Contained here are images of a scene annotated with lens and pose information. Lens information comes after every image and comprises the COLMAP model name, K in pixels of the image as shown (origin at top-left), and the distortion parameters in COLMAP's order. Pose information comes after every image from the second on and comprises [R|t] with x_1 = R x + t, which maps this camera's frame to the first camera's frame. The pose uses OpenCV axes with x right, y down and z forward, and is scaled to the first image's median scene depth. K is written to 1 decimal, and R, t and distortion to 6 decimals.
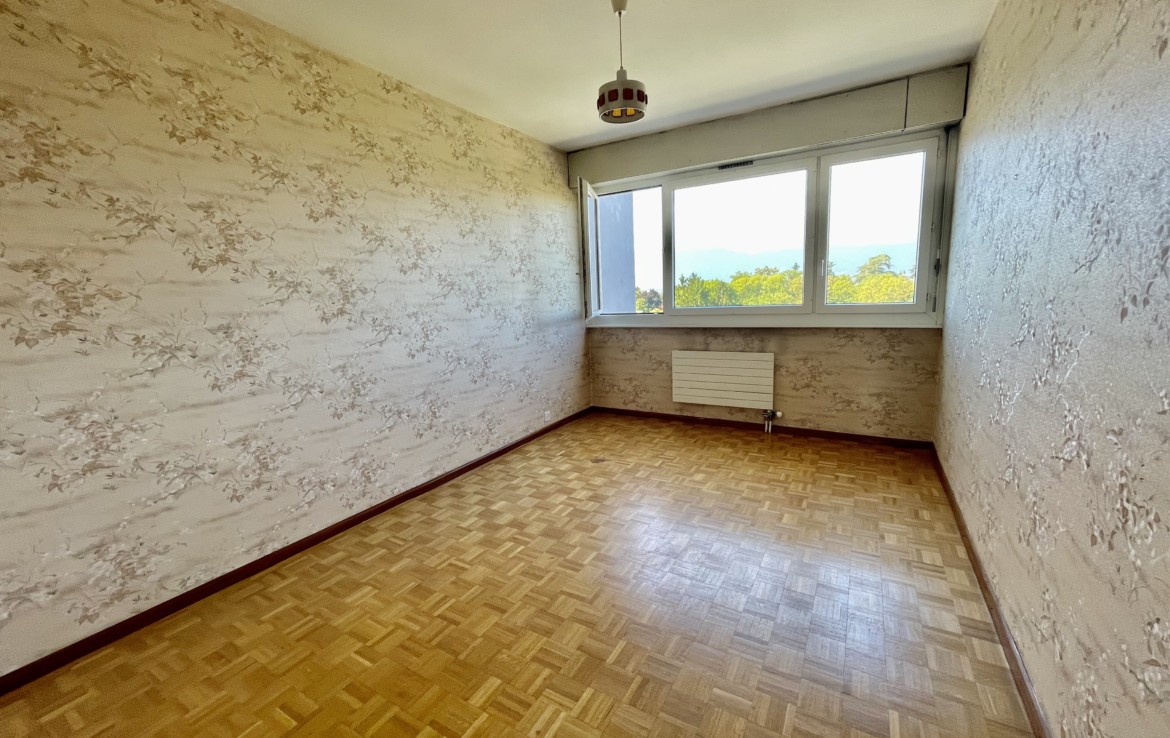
lens RADIAL K [[468.9, 0, 578.3], [0, 468.9, 366.0], [0, 0, 1]] dist [-0.000756, -0.000366]
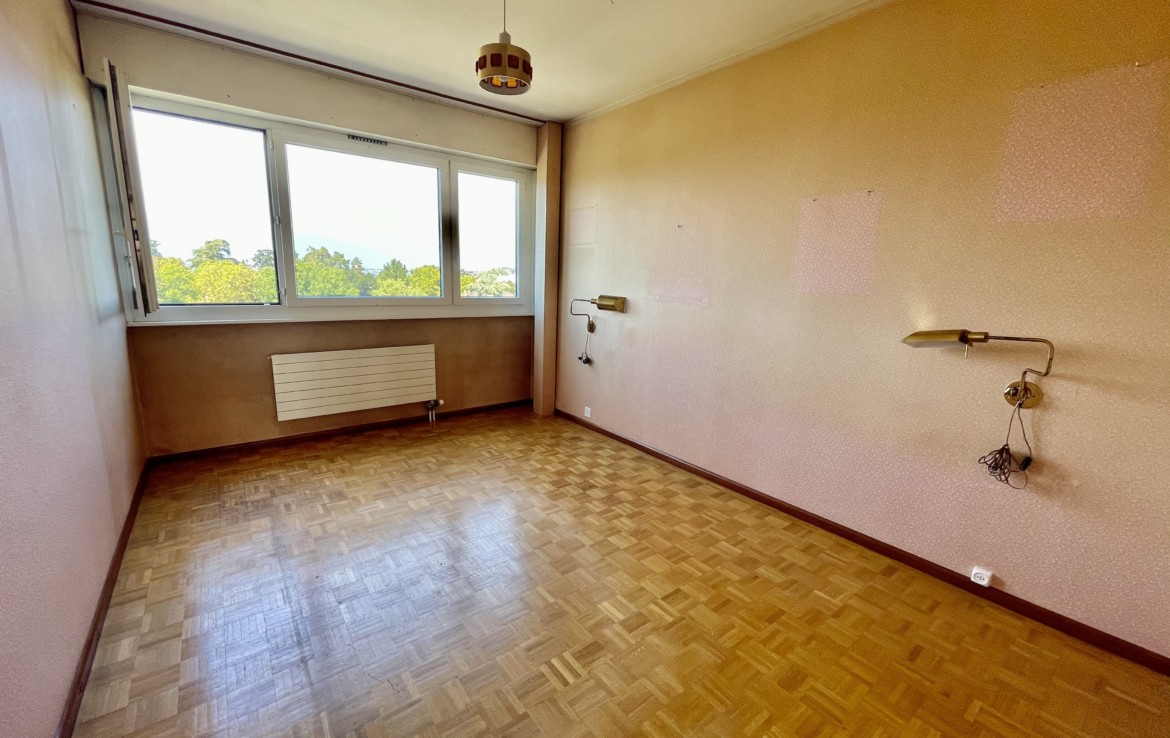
lens RADIAL K [[478.9, 0, 574.6], [0, 478.9, 368.4], [0, 0, 1]] dist [0.016167, -0.000048]
pose [[0.359833, -0.127917, 0.924207, -0.761563], [0.106118, 0.989740, 0.095671, -0.072278], [-0.926963, 0.063649, 0.369715, 0.558750]]
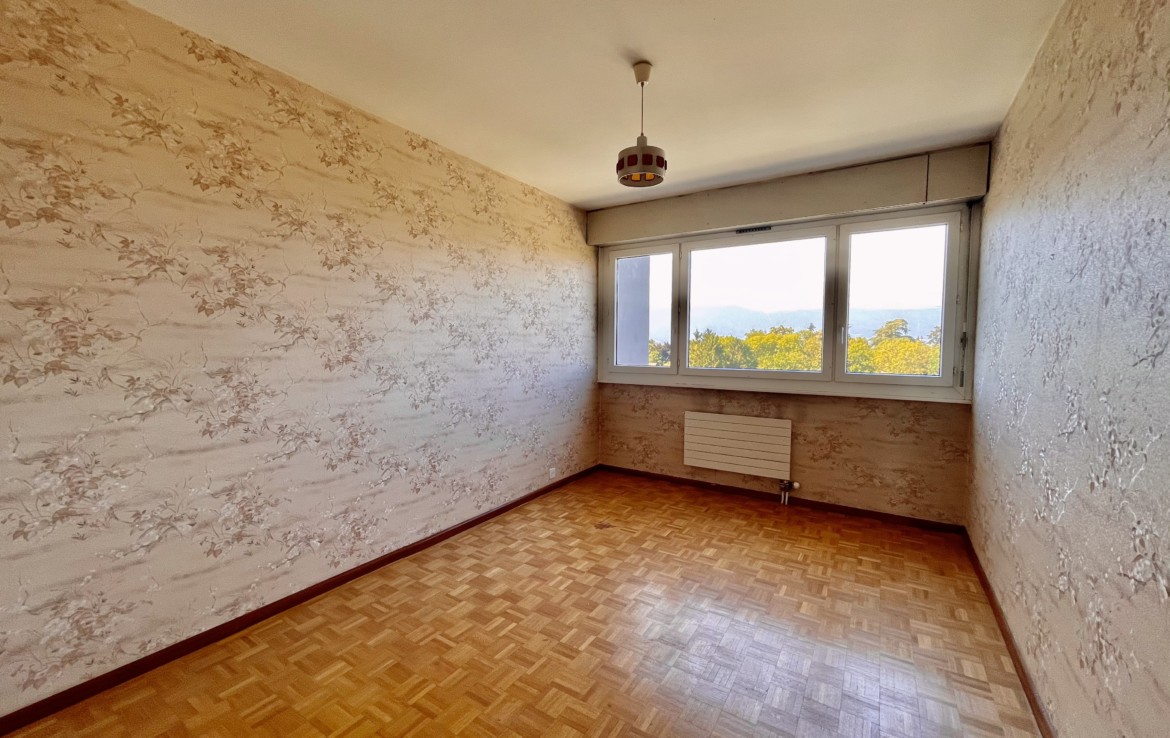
lens RADIAL K [[468.9, 0, 578.3], [0, 468.9, 366.0], [0, 0, 1]] dist [-0.000756, -0.000366]
pose [[0.998406, 0.048376, -0.029068, 0.008603], [-0.051133, 0.993358, -0.103082, -0.028617], [0.023888, 0.104404, 0.994248, 0.042542]]
